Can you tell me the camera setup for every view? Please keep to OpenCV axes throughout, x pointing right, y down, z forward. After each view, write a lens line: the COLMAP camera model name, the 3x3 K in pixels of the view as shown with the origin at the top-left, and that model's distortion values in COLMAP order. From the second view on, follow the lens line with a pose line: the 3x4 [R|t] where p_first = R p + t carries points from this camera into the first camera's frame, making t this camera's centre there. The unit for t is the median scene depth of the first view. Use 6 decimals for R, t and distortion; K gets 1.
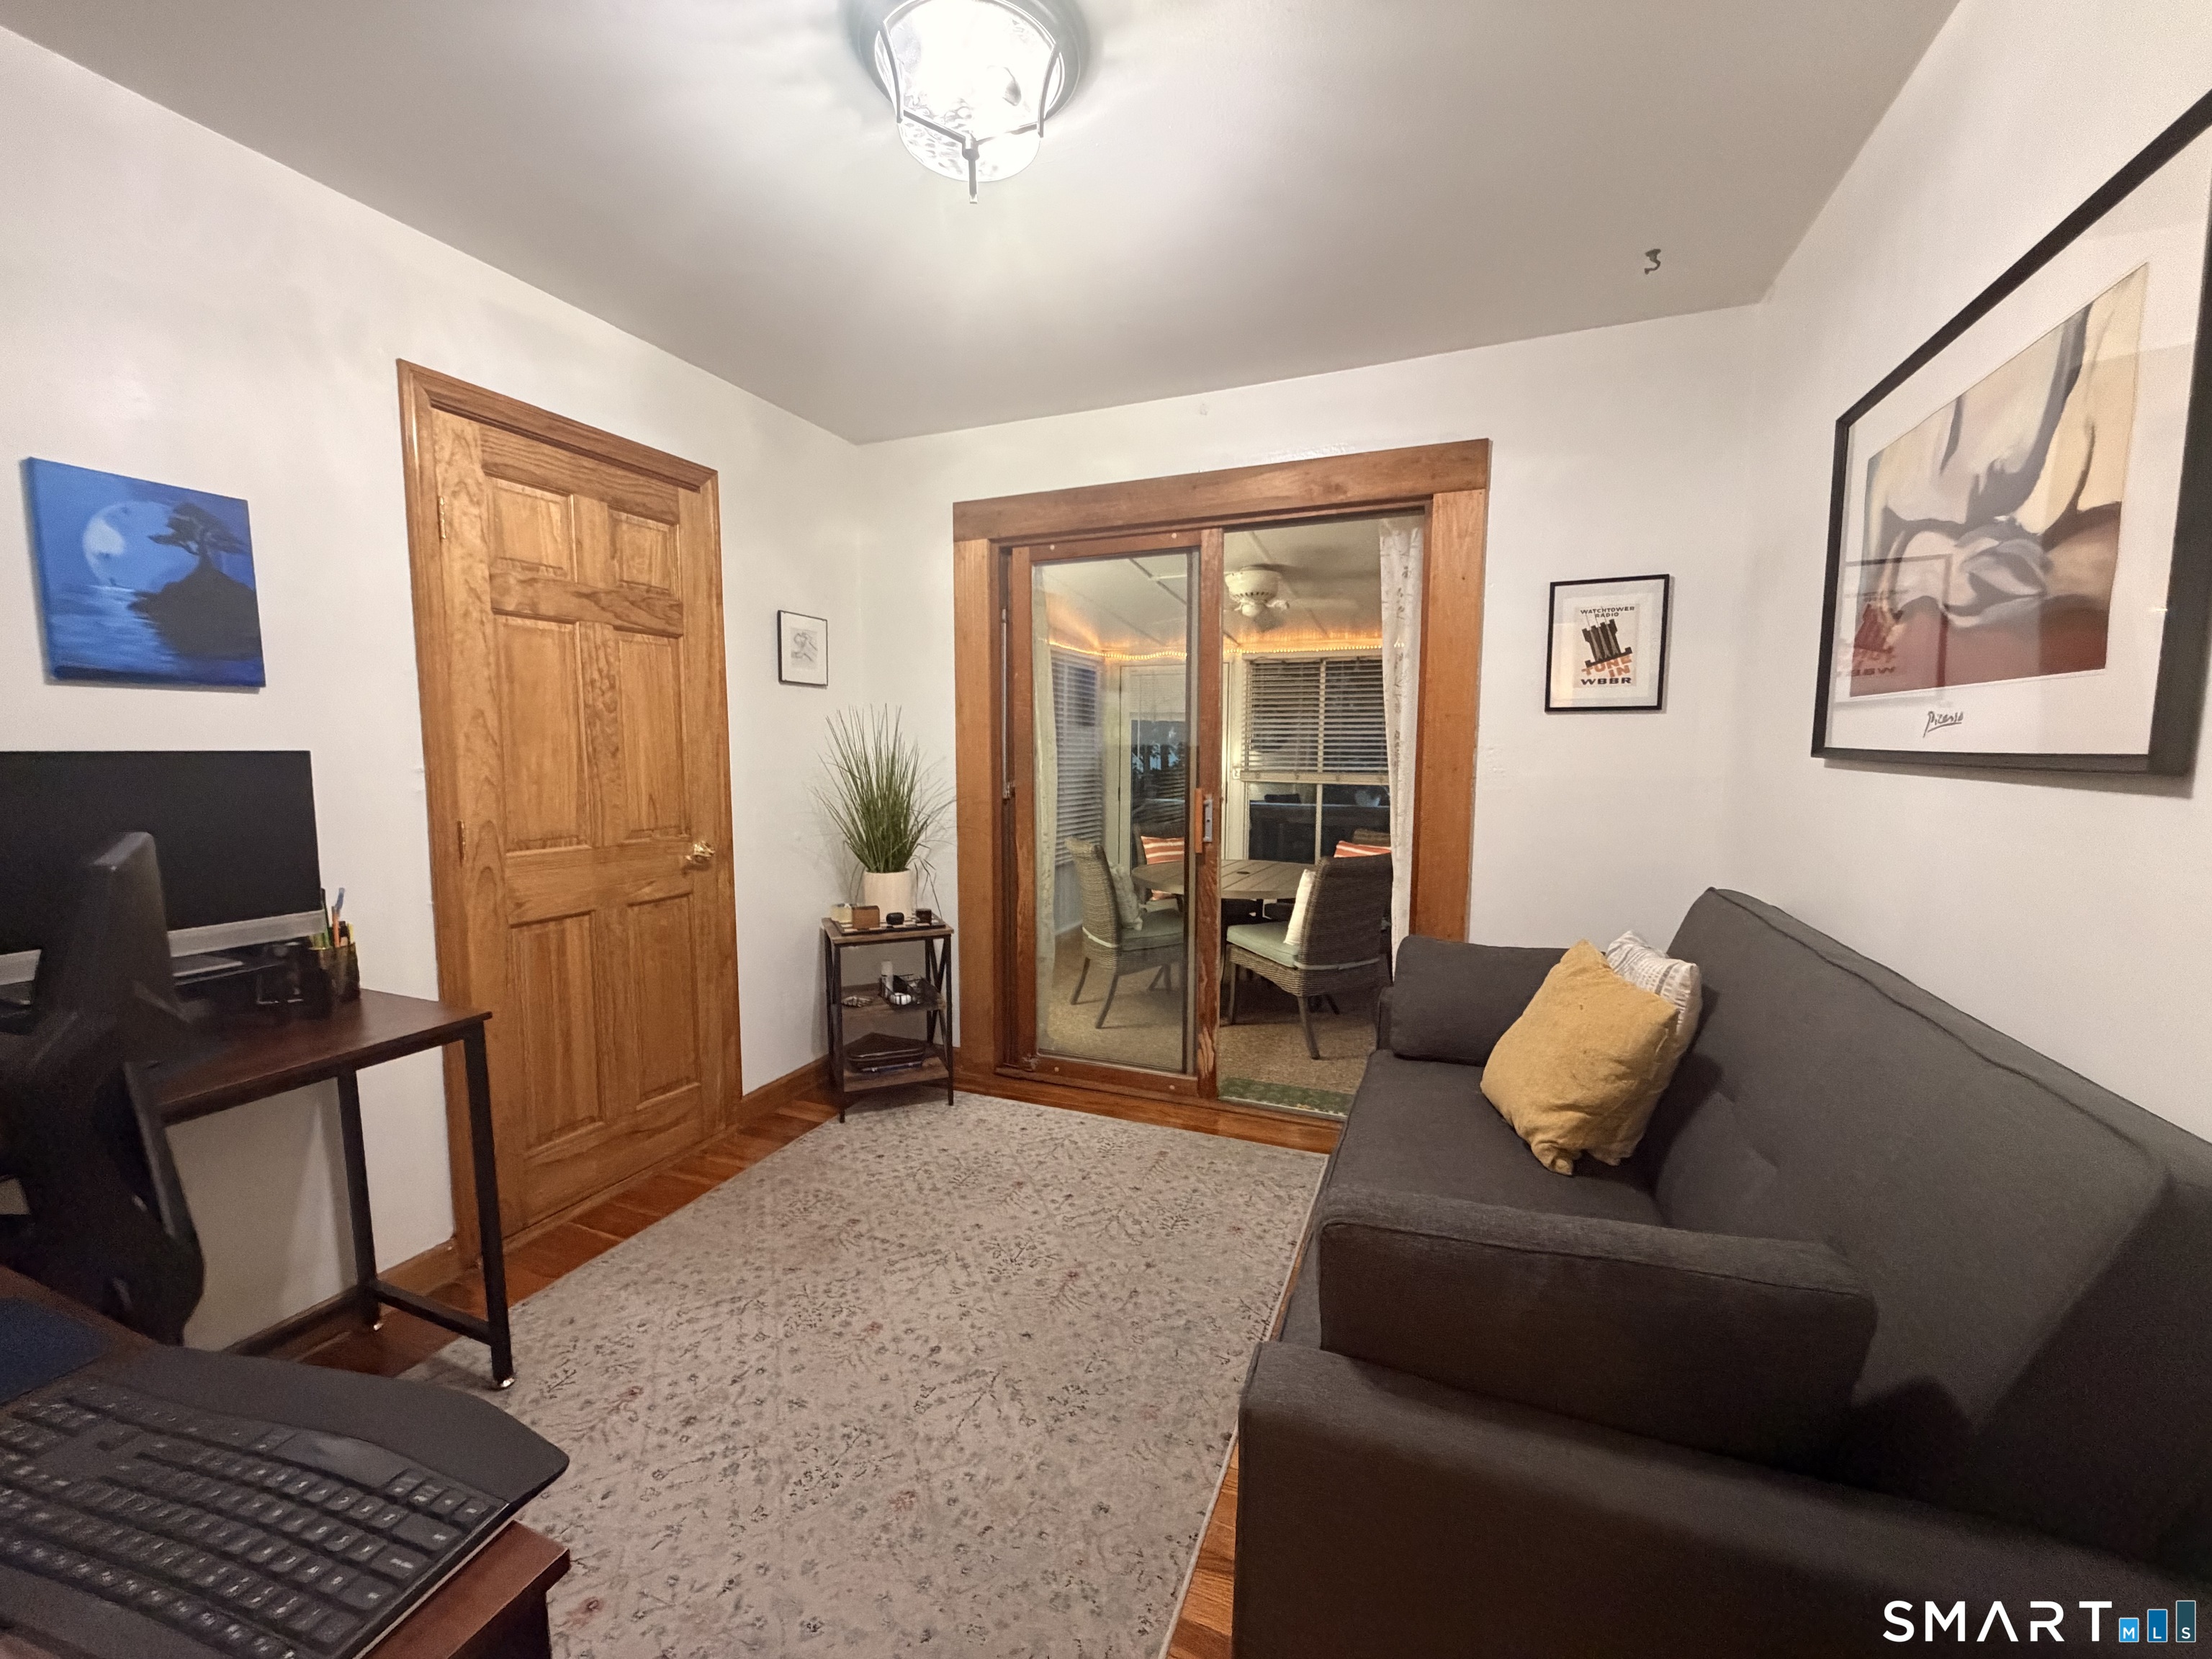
lens RADIAL K [[875.6, 0, 1106.0], [0, 875.6, 829.5], [0, 0, 1]] dist [-0.000500, -0.000125]
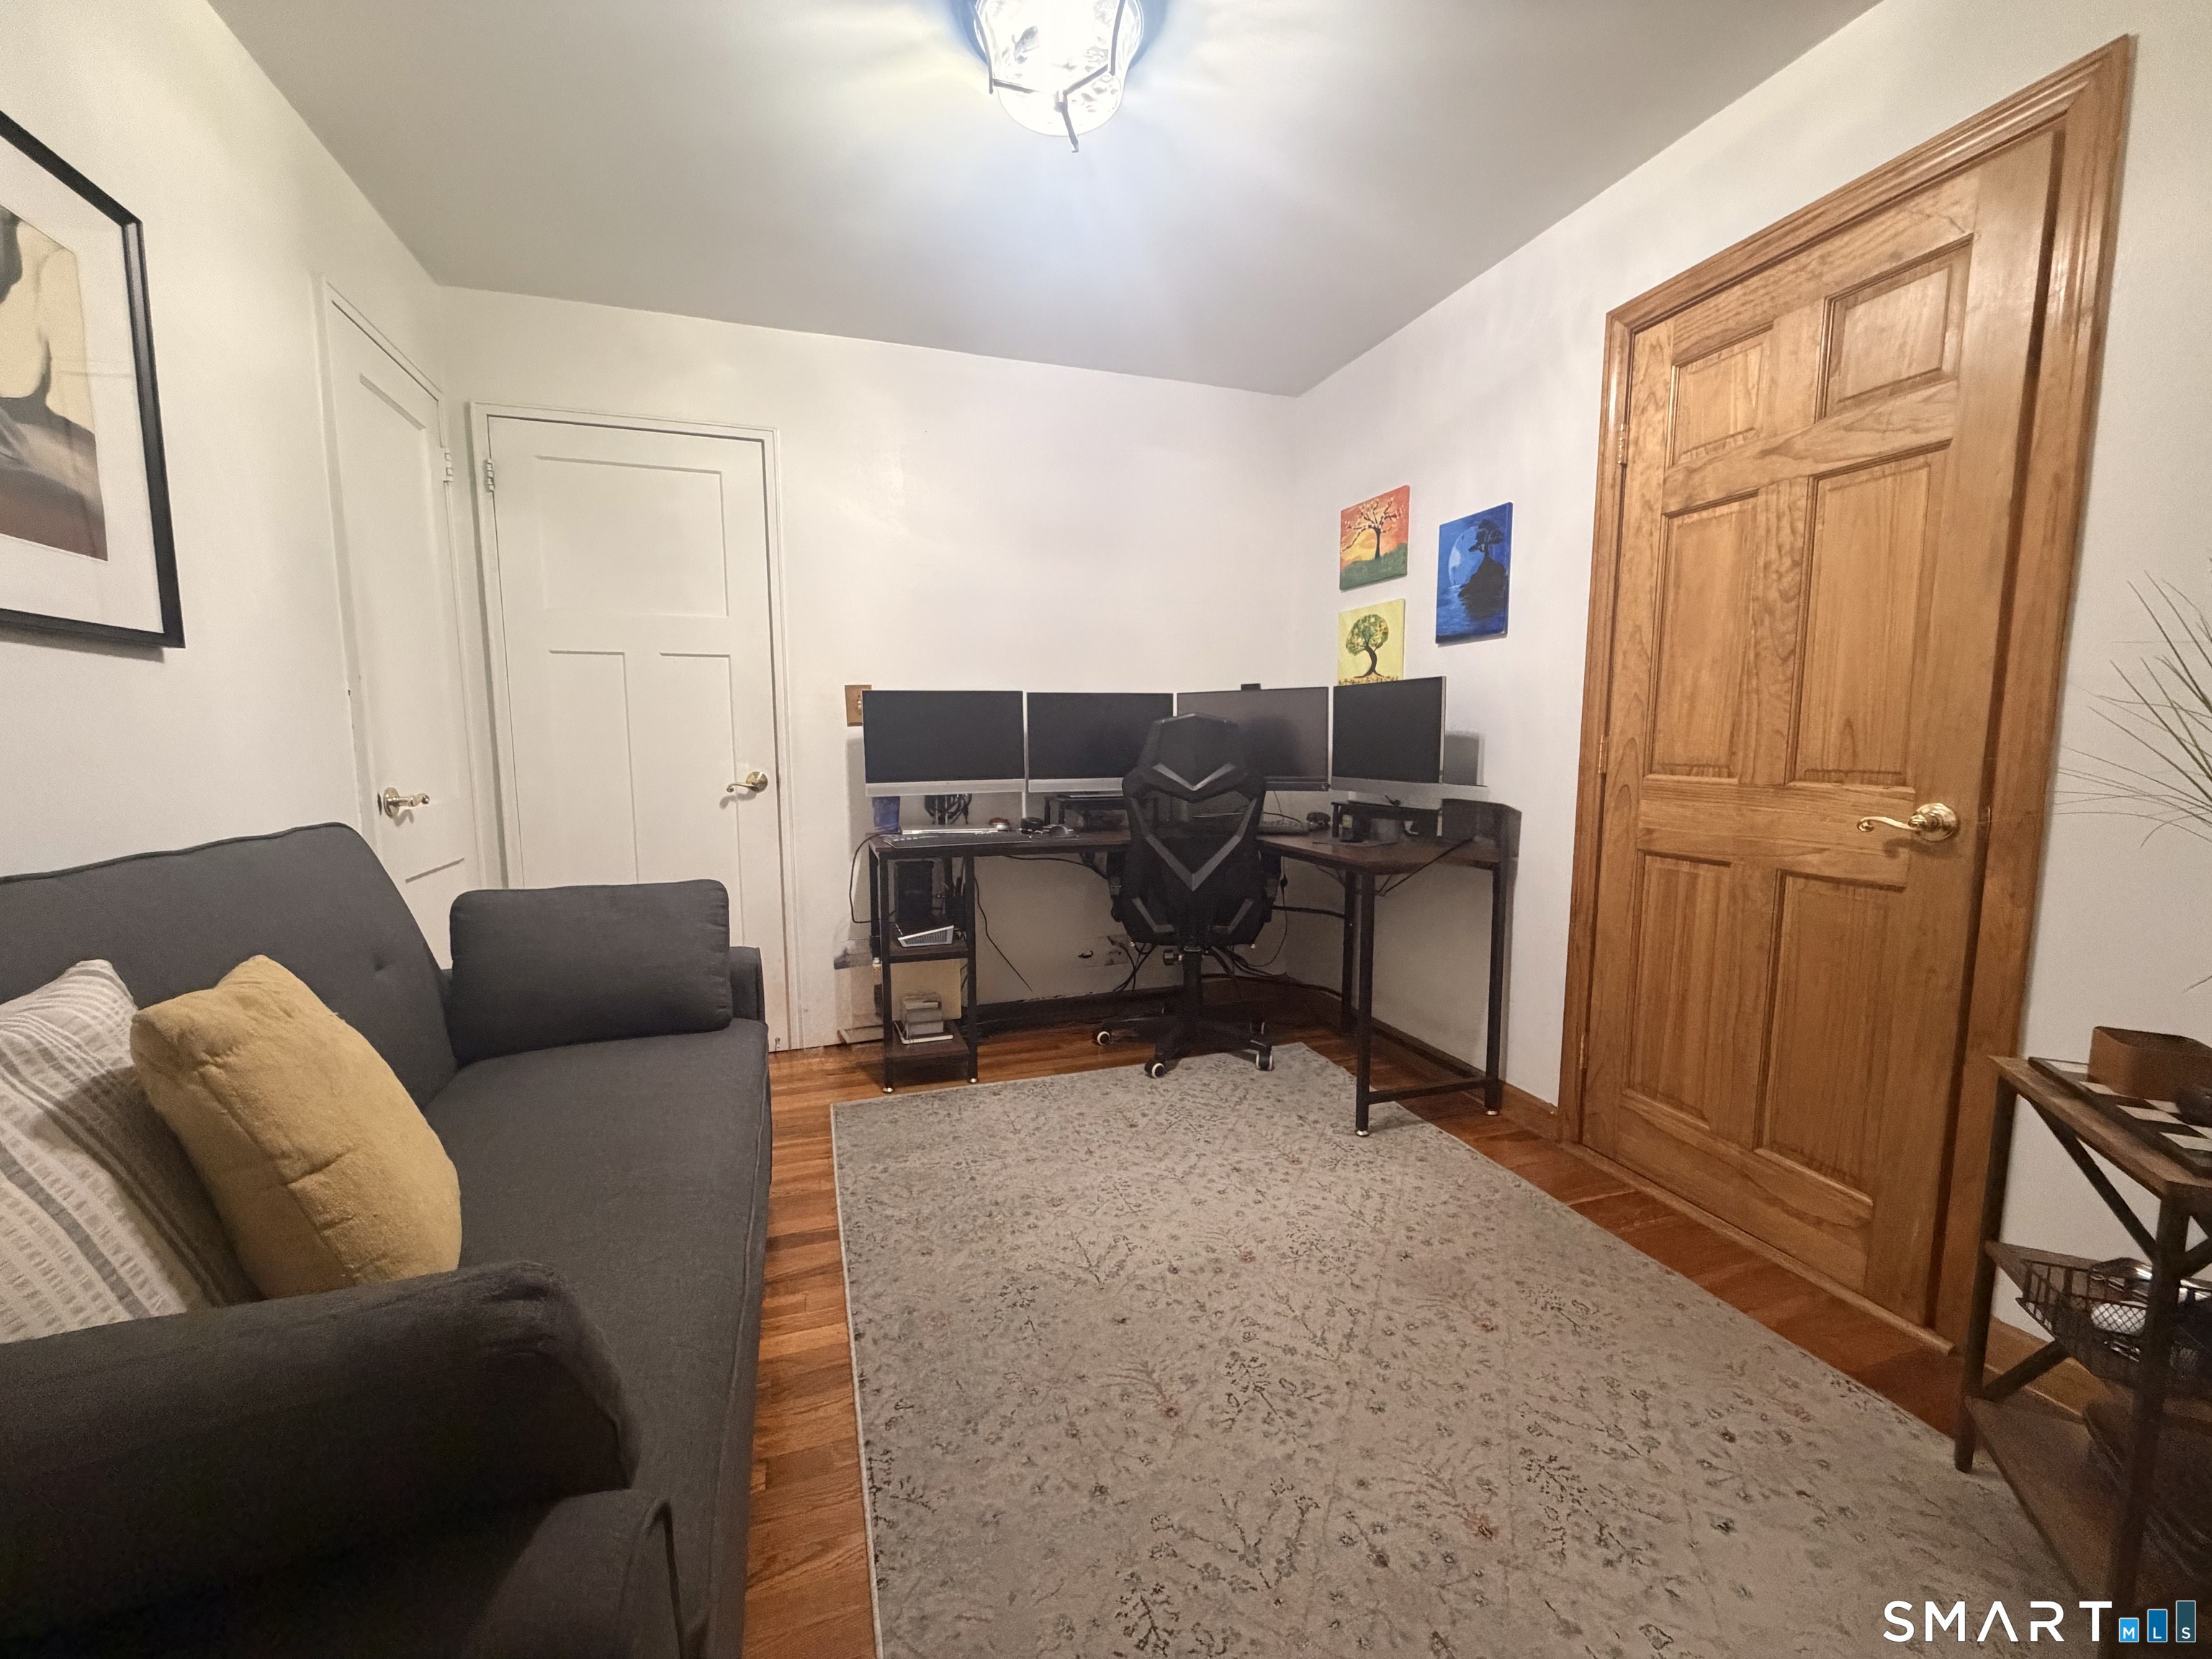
lens RADIAL K [[900.0, 0, 1106.0], [0, 900.0, 829.5], [0, 0, 1]] dist [0.011373, 0.000016]
pose [[-0.752936, 0.069332, -0.654431, 0.424239], [-0.060482, 0.982936, 0.173720, -0.051258], [0.655308, 0.170382, -0.735895, 1.400781]]
